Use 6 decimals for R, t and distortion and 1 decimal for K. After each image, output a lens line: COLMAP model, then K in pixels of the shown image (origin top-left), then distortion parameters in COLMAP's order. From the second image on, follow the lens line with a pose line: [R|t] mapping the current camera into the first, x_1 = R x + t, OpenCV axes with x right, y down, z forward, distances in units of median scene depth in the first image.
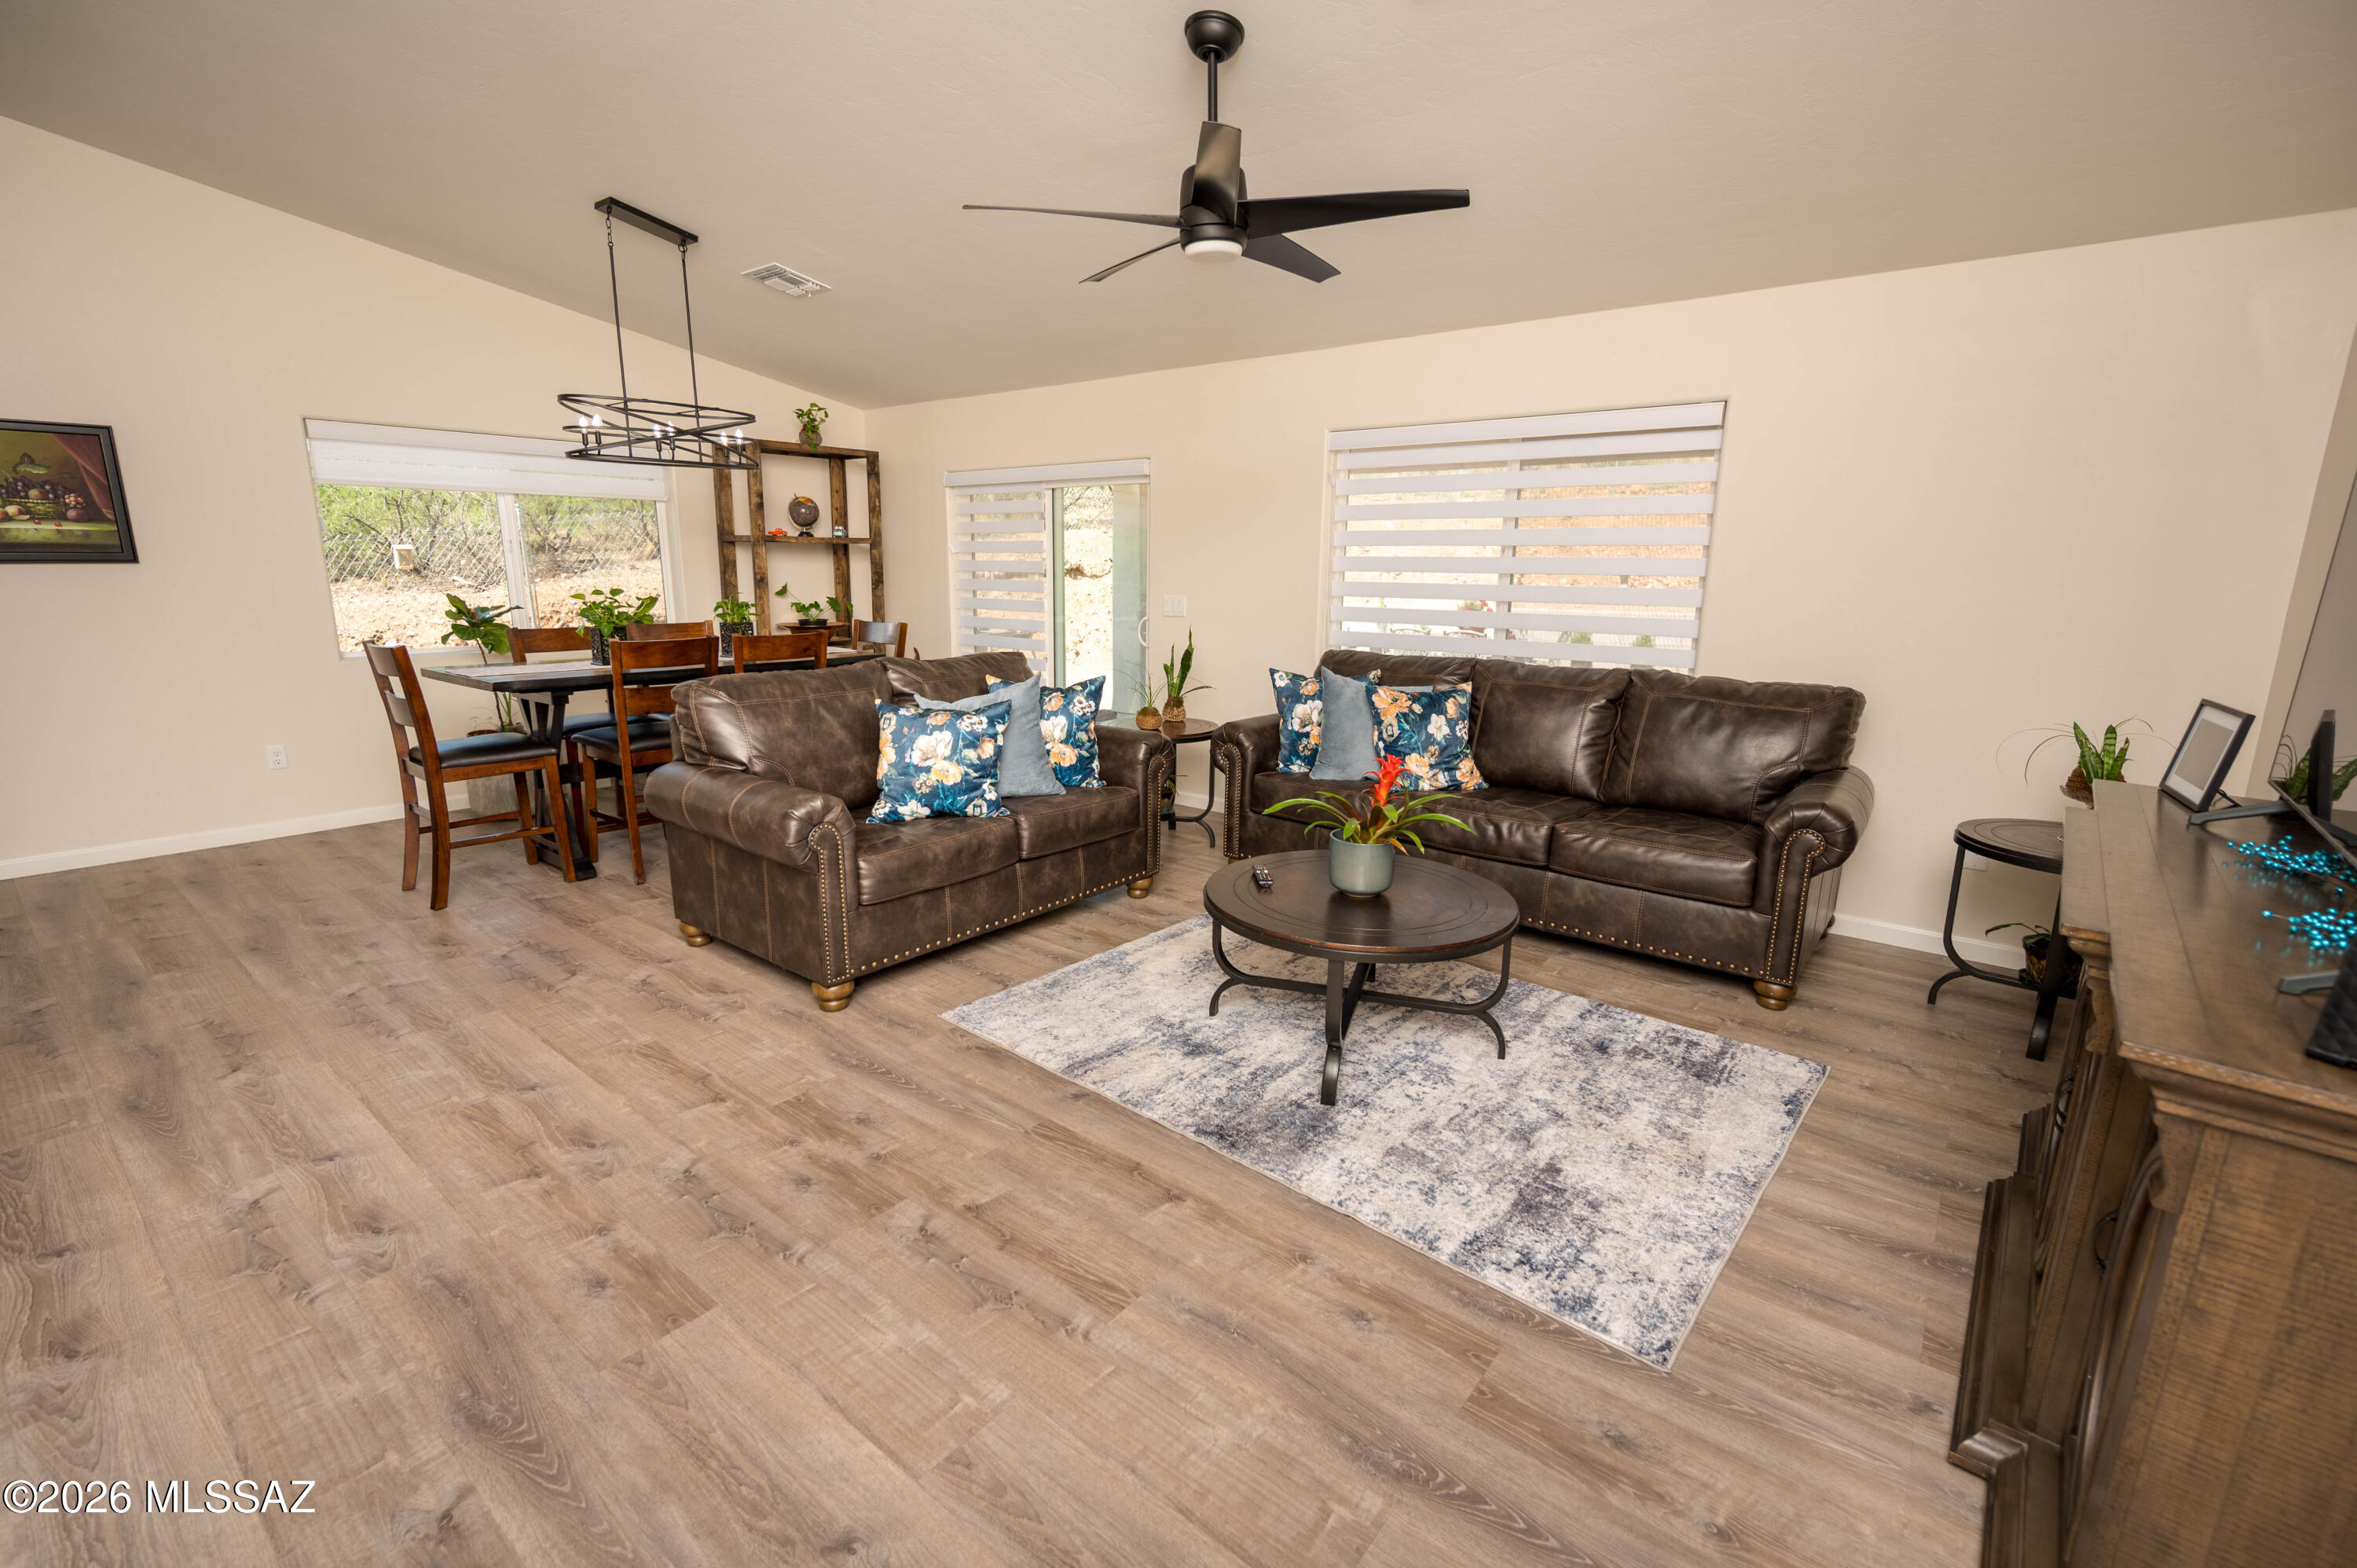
lens RADIAL K [[1032.7, 0, 1170.5], [0, 1032.7, 792.6], [0, 0, 1]] dist [-0.003681, 0.000205]
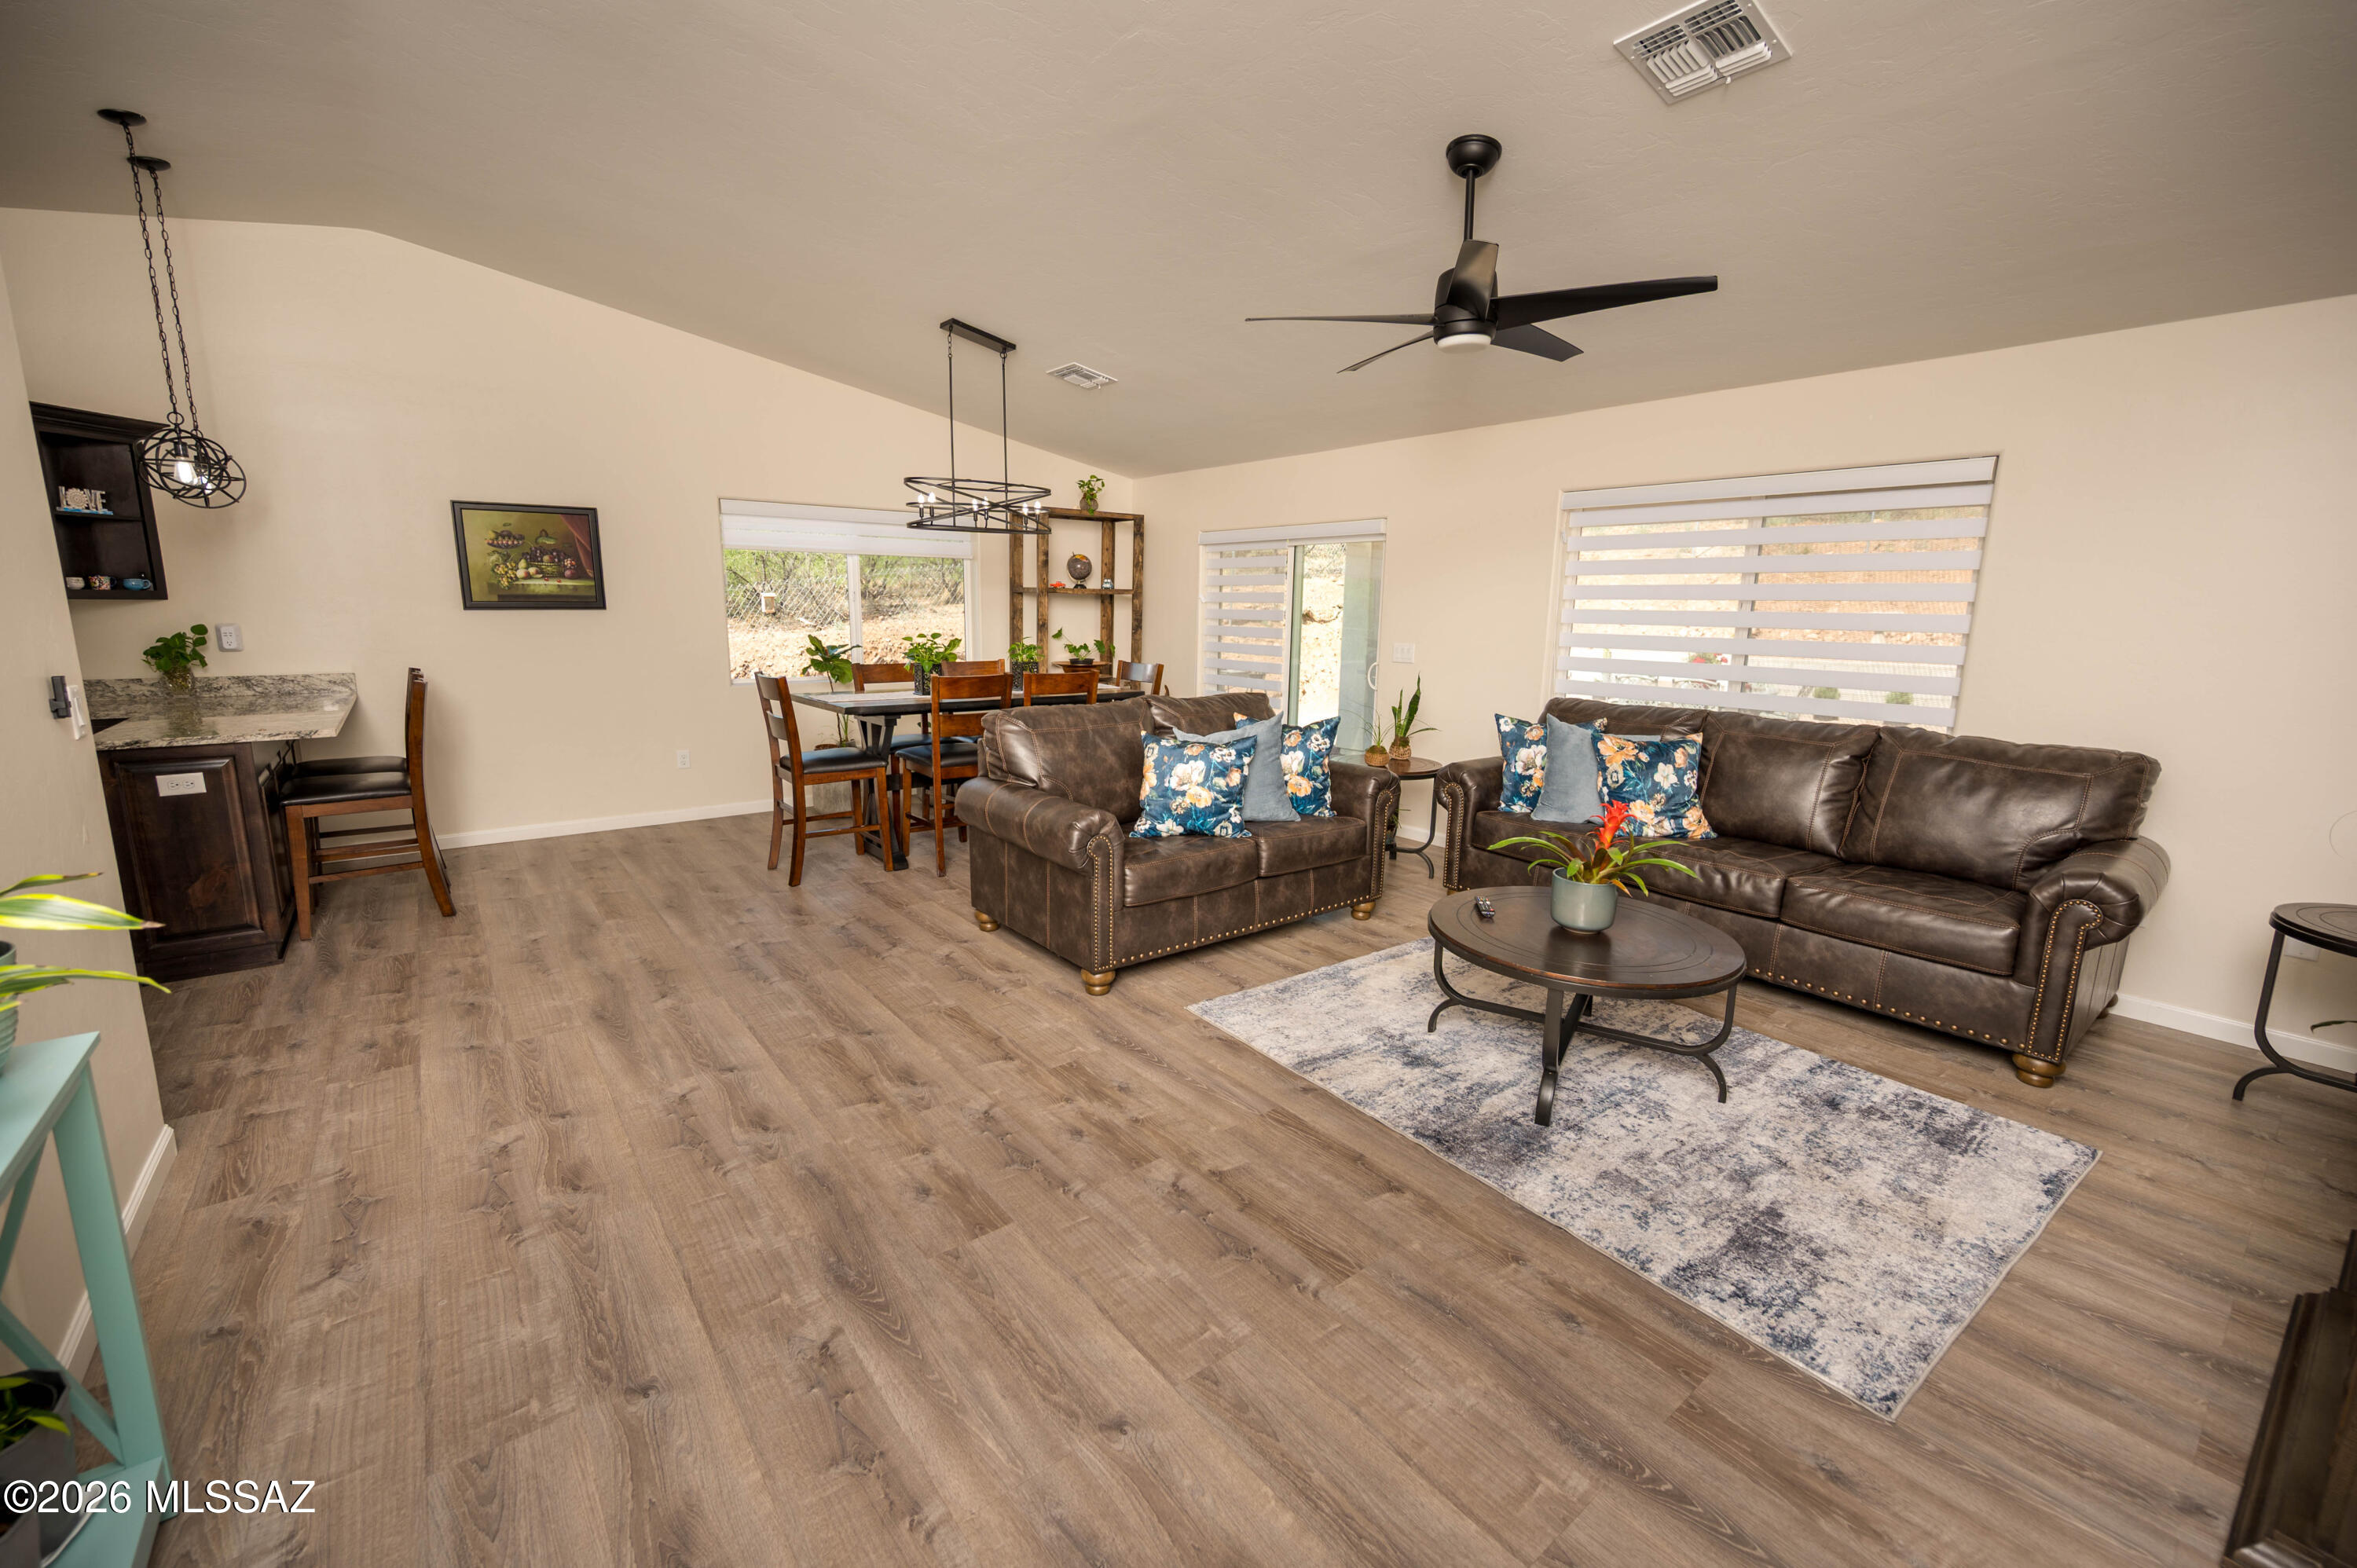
lens RADIAL K [[964.3, 0, 1165.8], [0, 964.3, 782.5], [0, 0, 1]] dist [-0.003223, 0.000878]
pose [[0.974558, 0.045517, -0.219463, -0.019721], [-0.053843, 0.998033, -0.032103, 0.001083], [0.217571, 0.043103, 0.975092, -0.059794]]
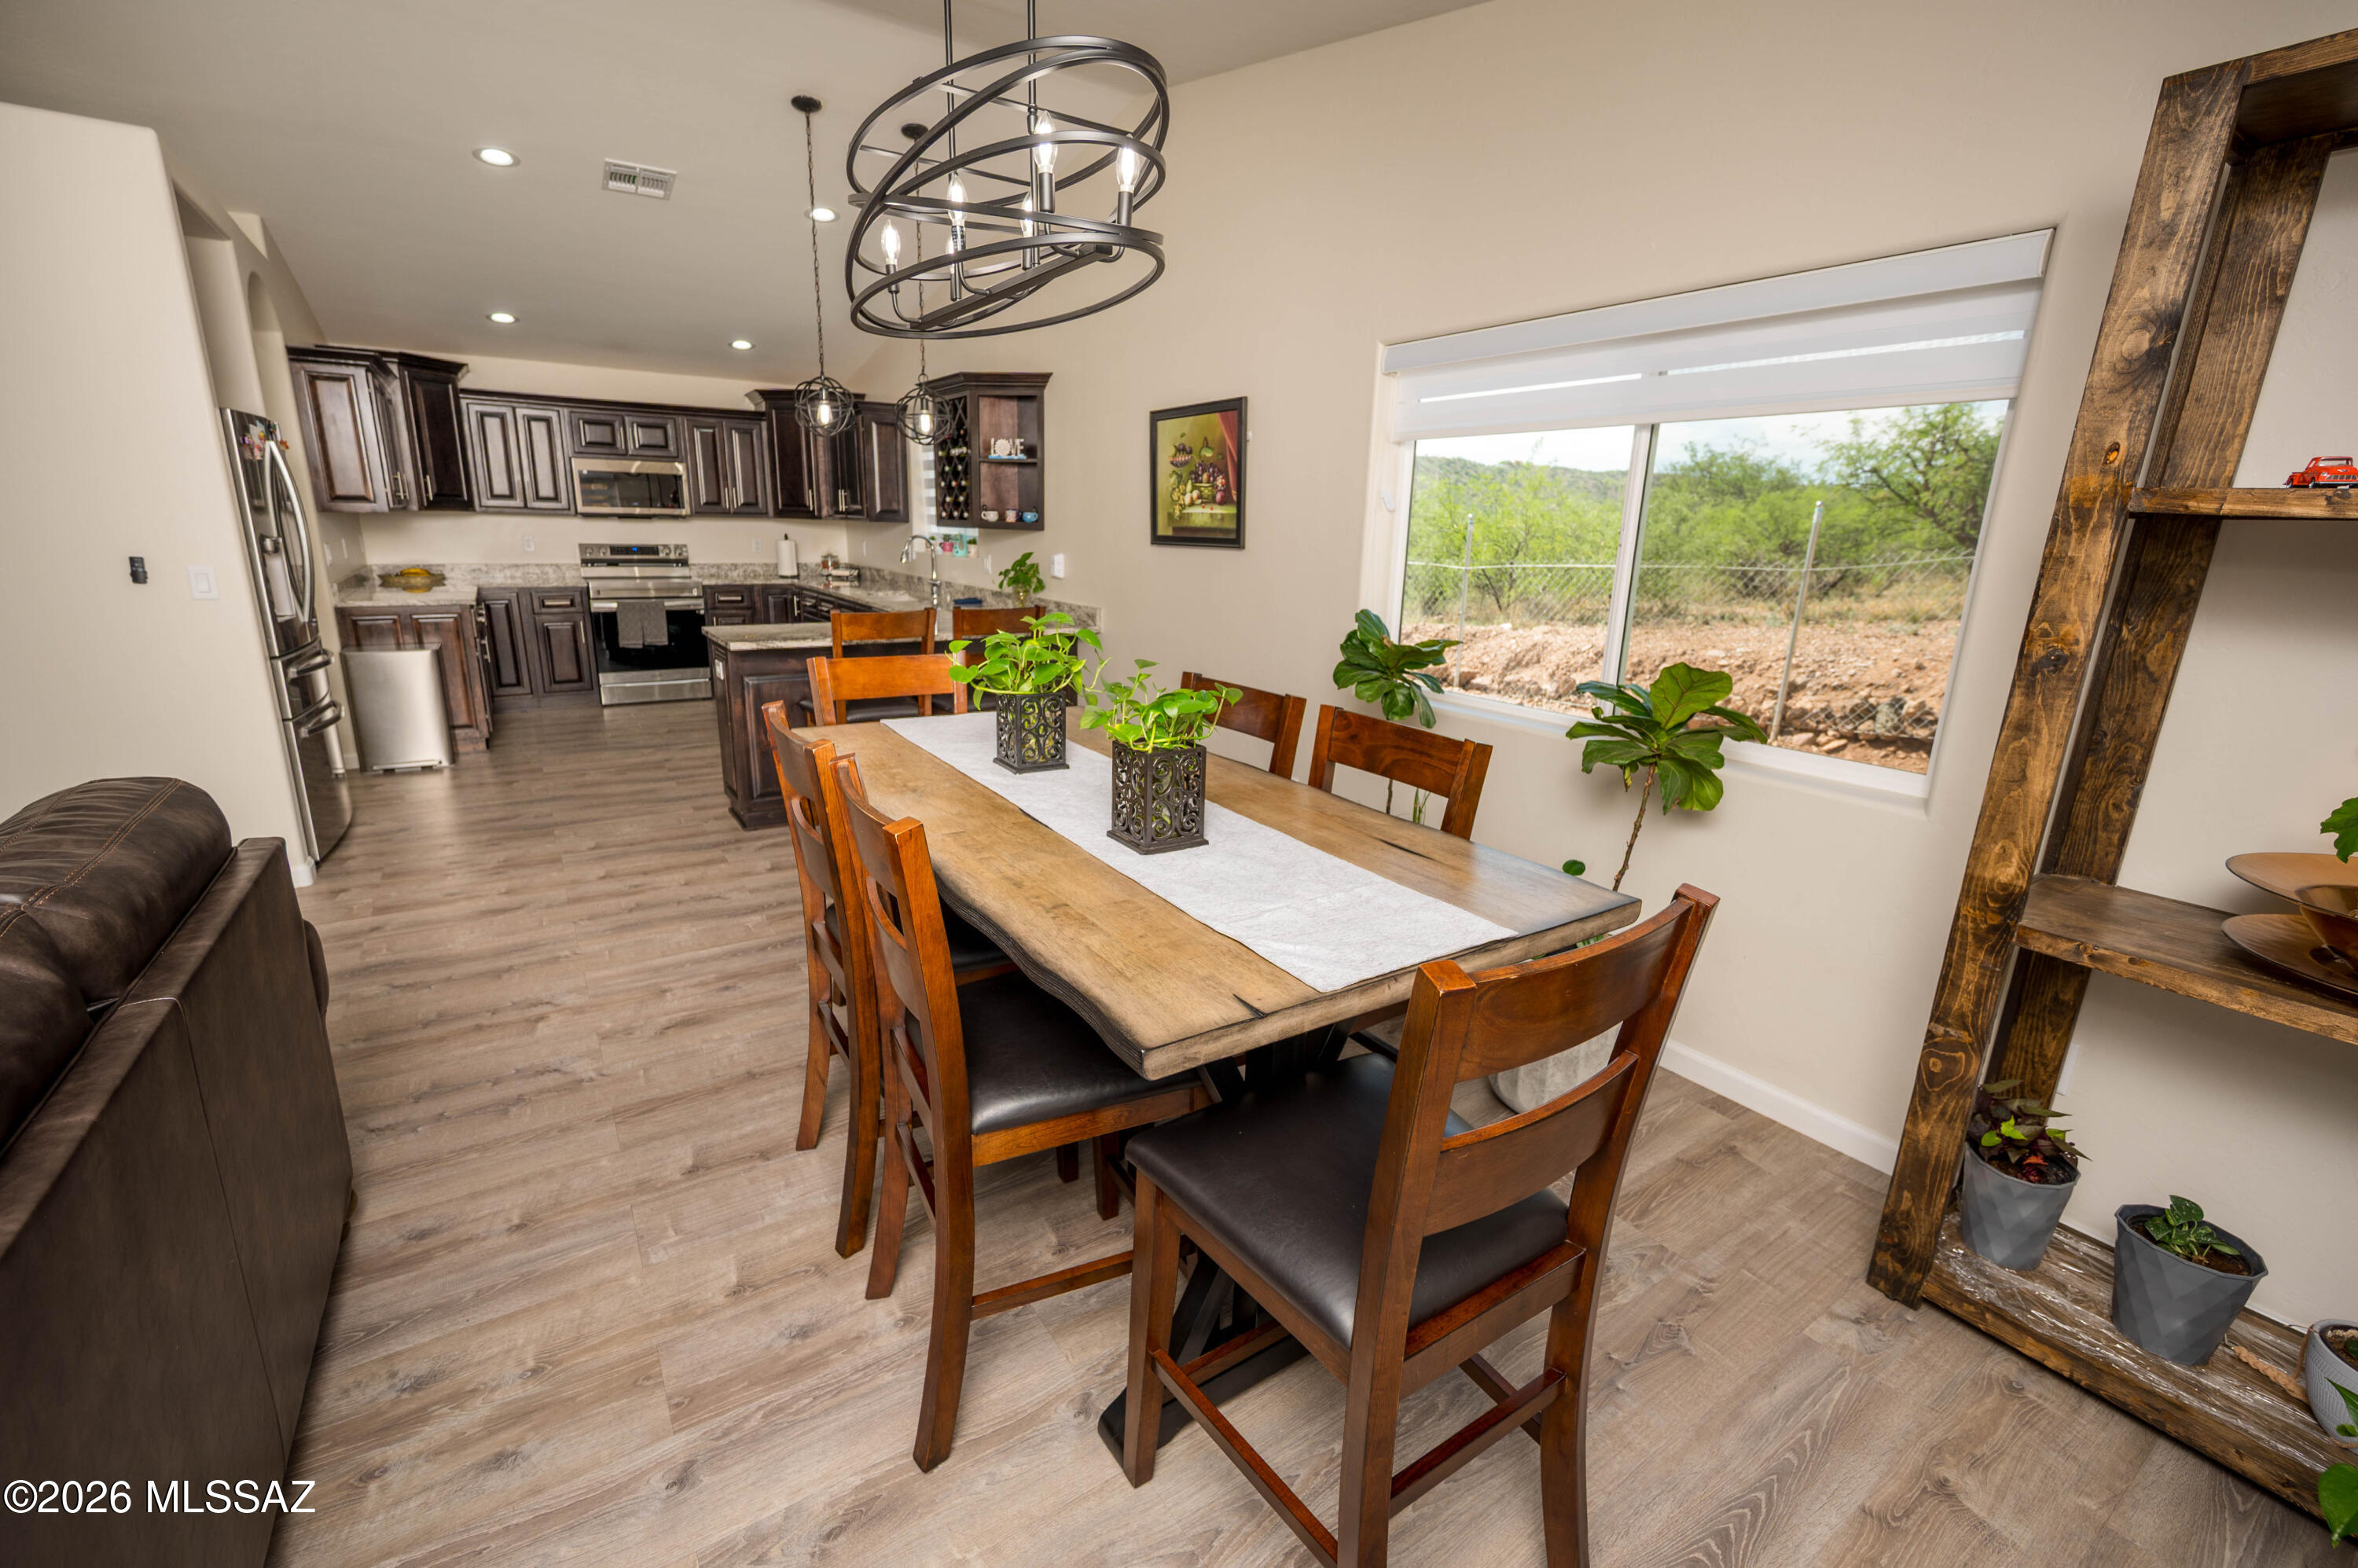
lens RADIAL K [[964.8, 0, 1181.7], [0, 964.8, 792.3], [0, 0, 1]] dist [-0.003223, 0.000878]
pose [[-0.304845, 0.239824, -0.921712, -0.199338], [-0.236223, 0.918497, 0.317115, -0.369014], [0.922642, 0.314401, -0.223347, 1.570823]]
